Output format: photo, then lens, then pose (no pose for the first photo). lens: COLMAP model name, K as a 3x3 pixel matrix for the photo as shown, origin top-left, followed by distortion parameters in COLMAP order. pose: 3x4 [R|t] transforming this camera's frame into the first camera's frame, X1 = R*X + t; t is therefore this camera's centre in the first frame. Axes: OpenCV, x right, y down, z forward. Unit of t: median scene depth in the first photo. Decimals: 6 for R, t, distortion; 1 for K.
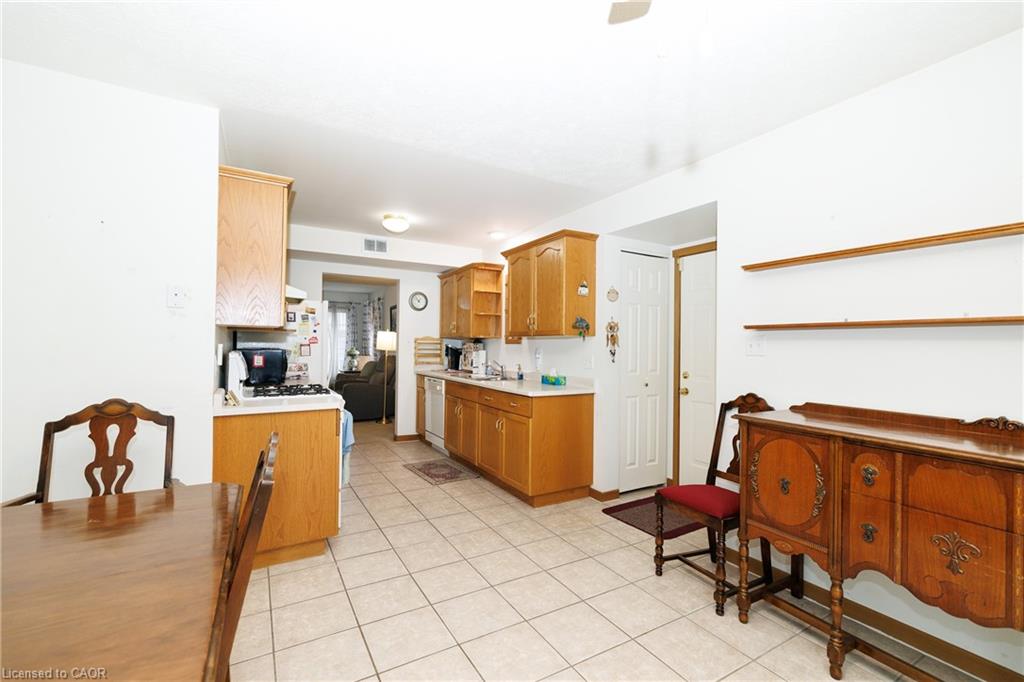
lens RADIAL K [[444.5, 0, 516.1], [0, 444.5, 341.1], [0, 0, 1]] dist [-0.001611, -0.000030]
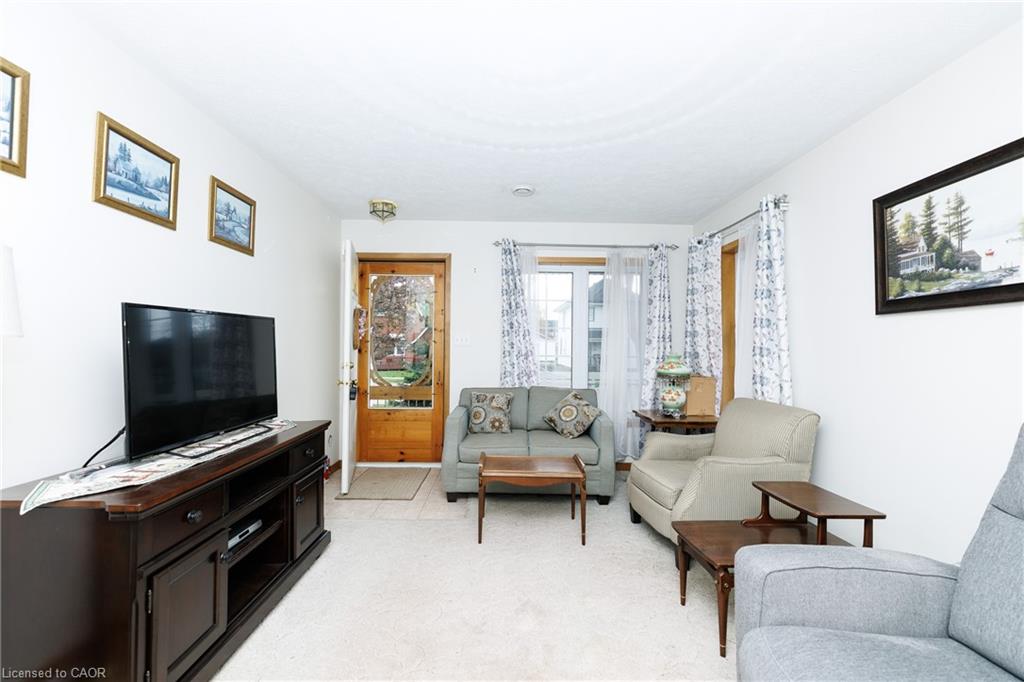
lens RADIAL K [[441.9, 0, 512.0], [0, 441.9, 341.0], [0, 0, 1]] dist [0.000103, 0.000331]
pose [[0.870231, -0.006338, -0.492603, -0.586417], [0.005410, 0.999980, -0.003309, 0.004691], [0.492614, 0.000215, 0.870248, 1.179949]]
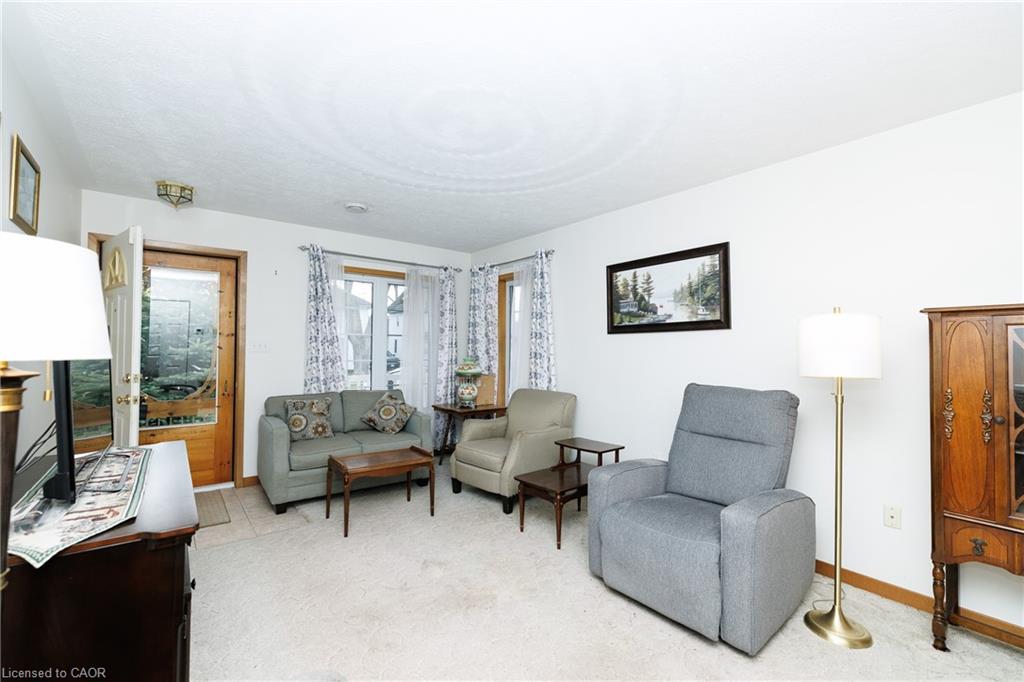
lens RADIAL K [[439.9, 0, 514.9], [0, 439.9, 341.1], [0, 0, 1]] dist [0.000981, 0.000773]
pose [[0.990431, -0.000203, 0.138010, -0.745239], [0.000469, 0.999998, -0.001895, -0.007379], [-0.138009, 0.001942, 0.990429, 1.026099]]
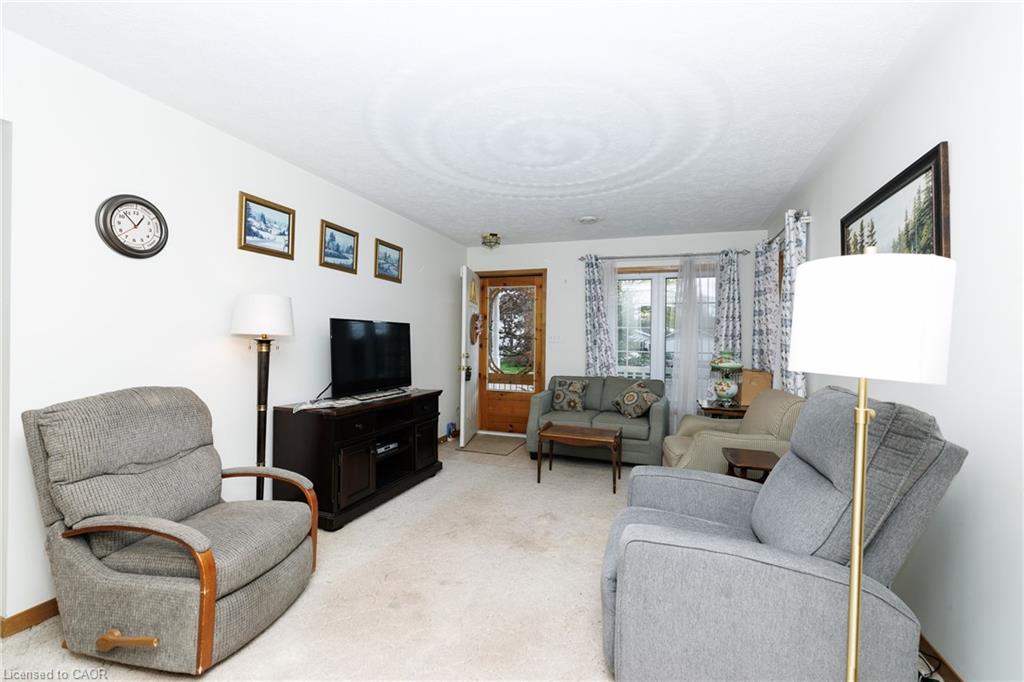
lens RADIAL K [[444.5, 0, 516.1], [0, 444.5, 341.1], [0, 0, 1]] dist [-0.001611, -0.000030]
pose [[0.650964, -0.000555, -0.759108, -0.340635], [0.000748, 1.000000, -0.000090, 0.007695], [0.759108, -0.000509, 0.650964, 1.109117]]
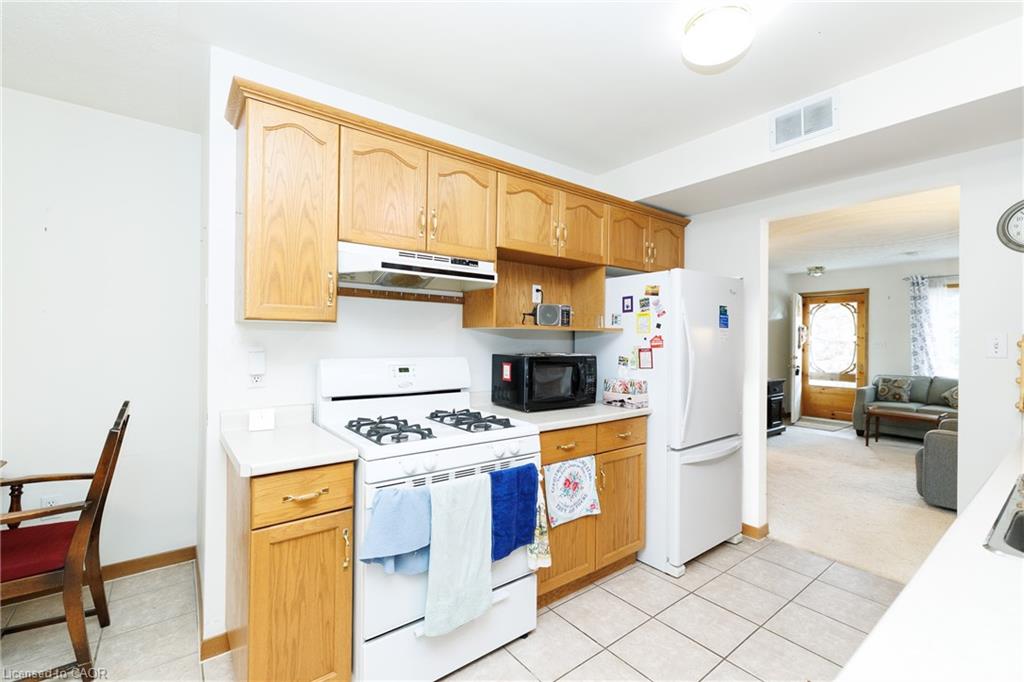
lens RADIAL K [[439.9, 0, 514.9], [0, 439.9, 341.1], [0, 0, 1]] dist [0.000981, 0.000773]
pose [[0.123222, -0.009238, -0.992336, 0.069764], [0.000634, 0.999957, -0.009230, 0.001910], [0.992379, 0.000509, 0.123223, 0.648843]]
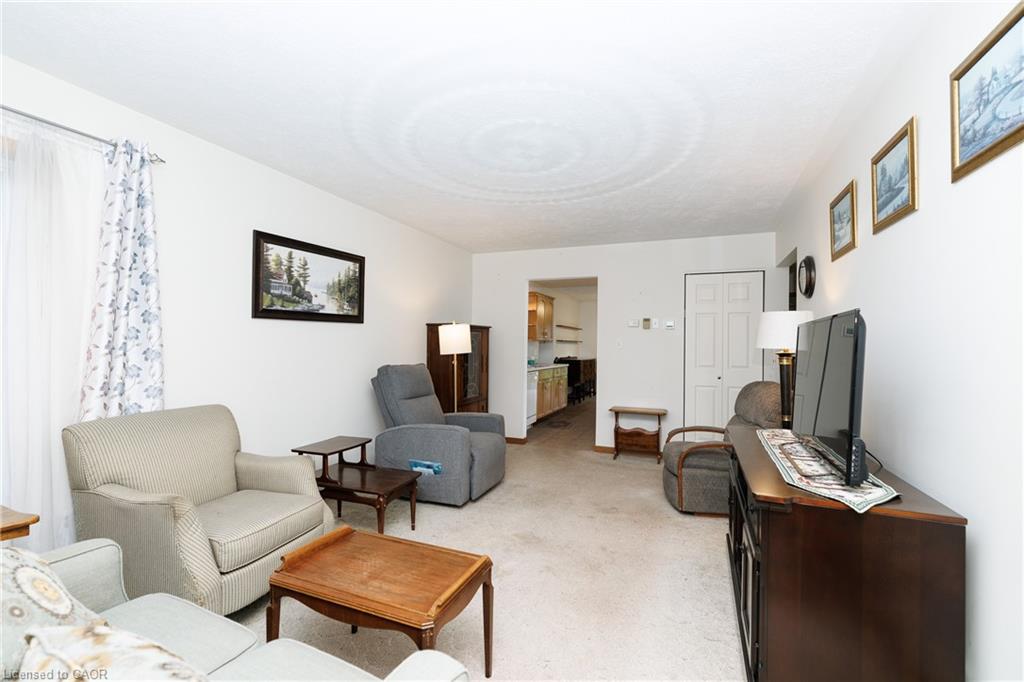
lens RADIAL K [[439.9, 0, 514.9], [0, 439.9, 341.1], [0, 0, 1]] dist [0.000981, 0.000773]
pose [[-0.605785, -0.012058, 0.795537, -1.153599], [-0.028490, 0.999573, -0.006544, 0.003605], [-0.795118, -0.026629, -0.605870, 1.816230]]
